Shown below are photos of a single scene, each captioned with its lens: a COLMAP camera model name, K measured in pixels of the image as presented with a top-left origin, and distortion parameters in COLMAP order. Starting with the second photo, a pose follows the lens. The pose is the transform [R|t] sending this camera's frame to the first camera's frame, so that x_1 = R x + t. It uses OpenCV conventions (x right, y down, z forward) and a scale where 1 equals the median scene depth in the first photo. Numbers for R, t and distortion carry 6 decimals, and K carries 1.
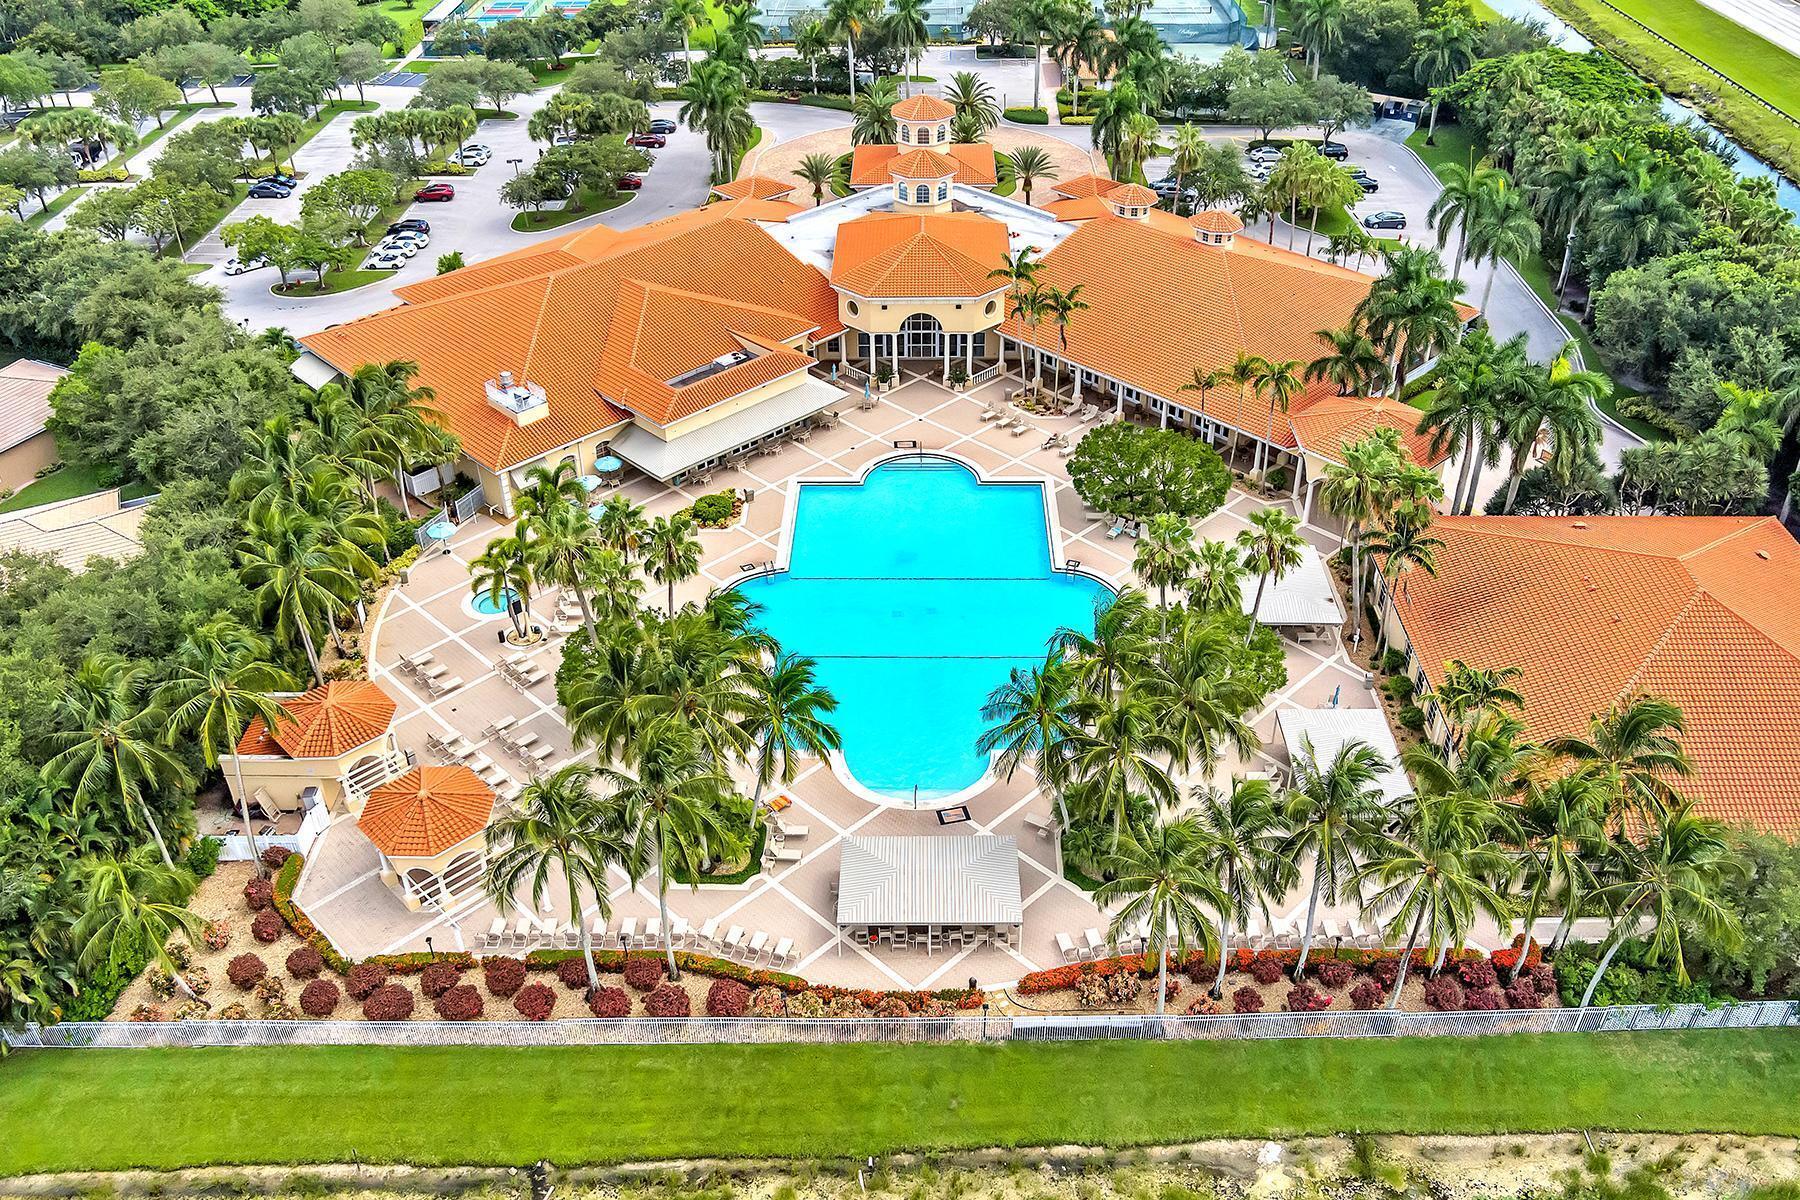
lens RADIAL K [[1514.9, 0, 898.2], [0, 1514.9, 592.9], [0, 0, 1]] dist [-0.068842, 0.016884]
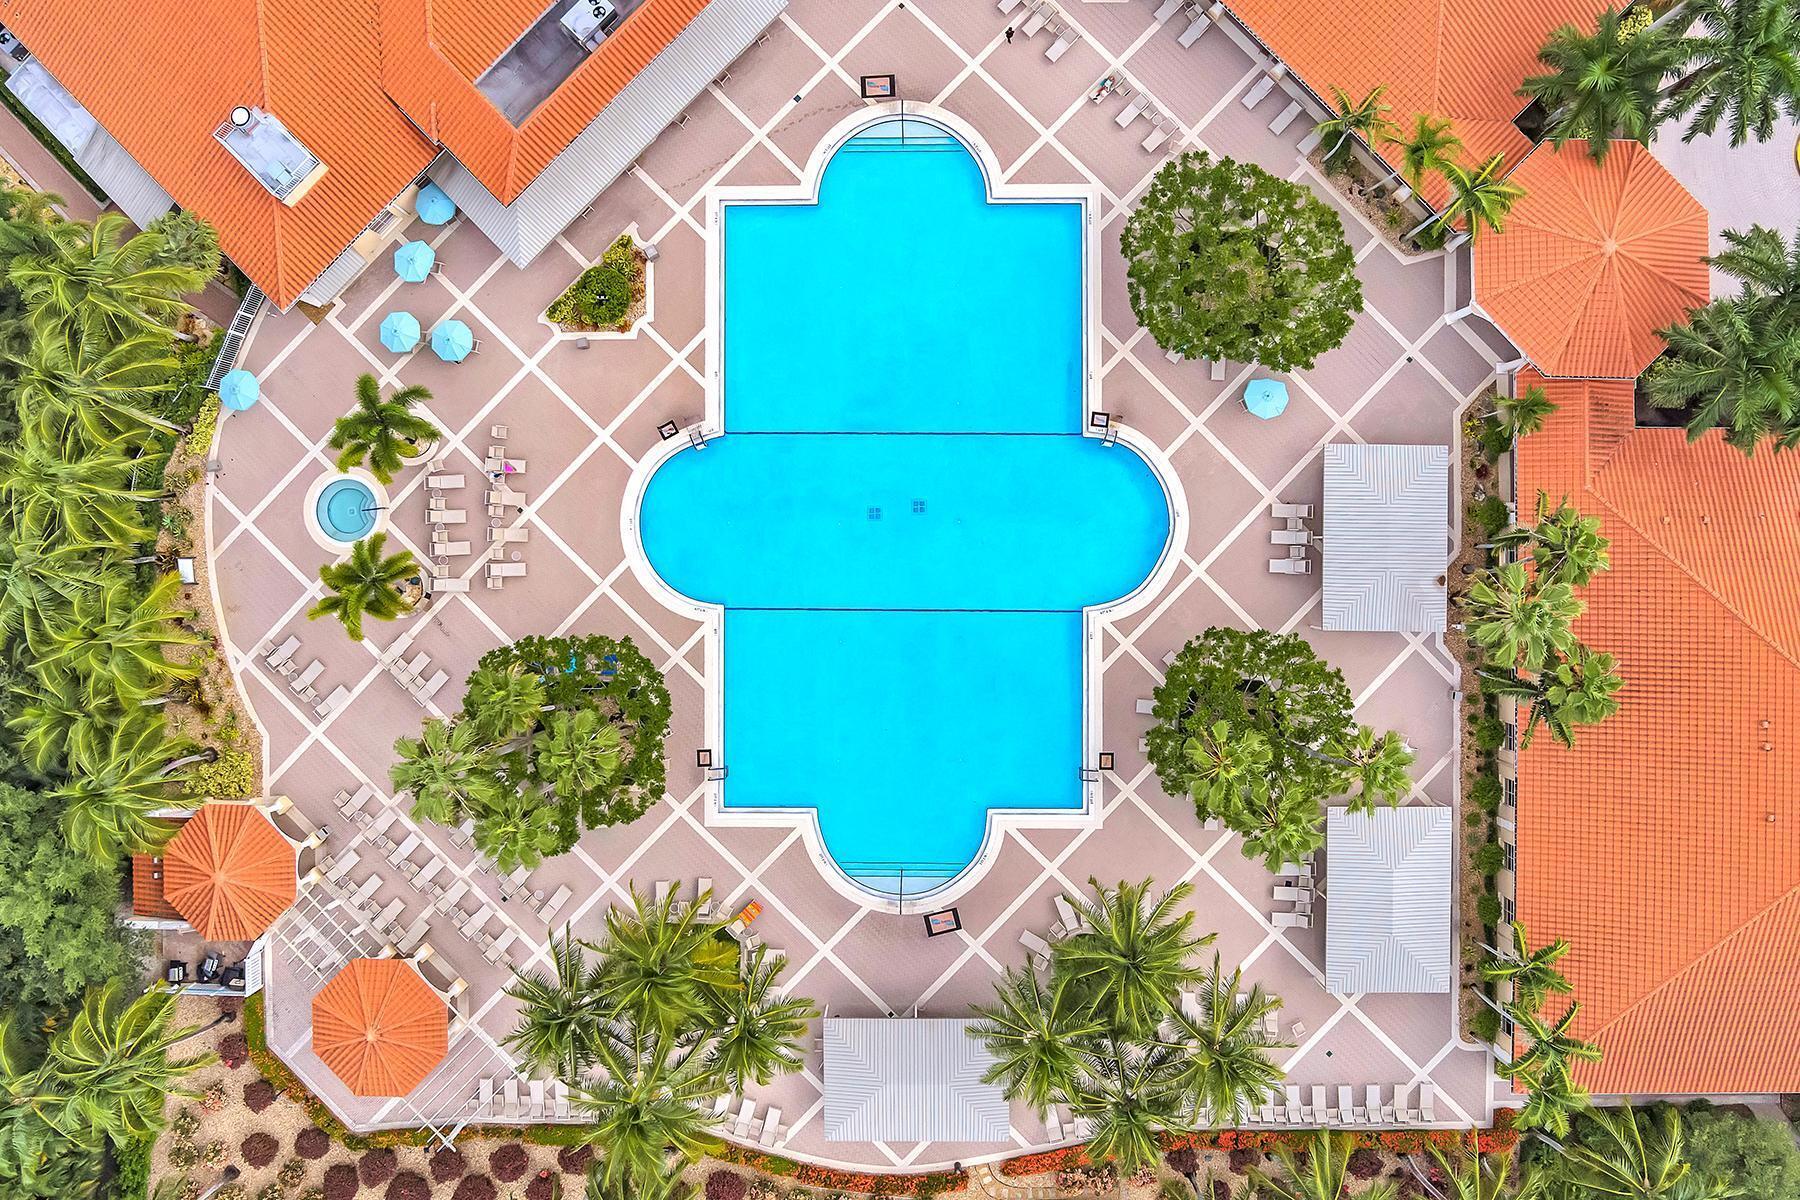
lens RADIAL K [[1514.9, 0, 903.6], [0, 1514.9, 600.6], [0, 0, 1]] dist [-0.068842, 0.016884]
pose [[0.999760, -0.017897, -0.012619, 0.027865], [0.020475, 0.559582, 0.828522, -0.715766], [-0.007767, -0.828582, 0.559814, 0.648091]]
